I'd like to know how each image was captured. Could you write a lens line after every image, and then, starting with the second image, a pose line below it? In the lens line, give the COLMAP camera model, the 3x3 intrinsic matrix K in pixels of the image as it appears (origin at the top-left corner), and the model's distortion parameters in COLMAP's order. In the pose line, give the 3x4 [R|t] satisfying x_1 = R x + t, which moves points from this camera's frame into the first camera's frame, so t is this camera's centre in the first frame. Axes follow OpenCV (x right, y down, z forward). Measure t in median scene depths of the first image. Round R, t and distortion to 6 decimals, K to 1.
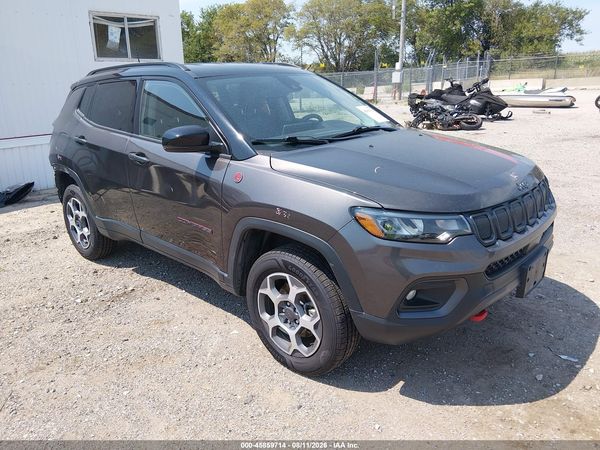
lens RADIAL K [[459.6, 0, 304.3], [0, 459.6, 220.5], [0, 0, 1]] dist [0.059182, -0.105093]
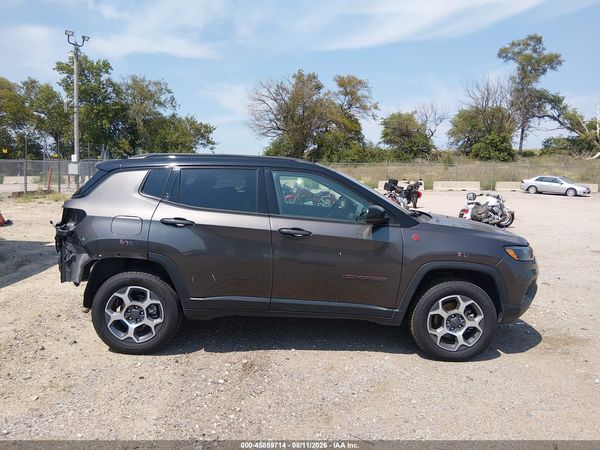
lens RADIAL K [[459.6, 0, 302.1], [0, 459.6, 227.1], [0, 0, 1]] dist [0.059182, -0.105093]
pose [[0.709064, -0.022520, 0.704785, -0.106161], [0.152246, 0.980805, -0.121831, -0.000192], [-0.688513, 0.193686, 0.698882, 0.013803]]
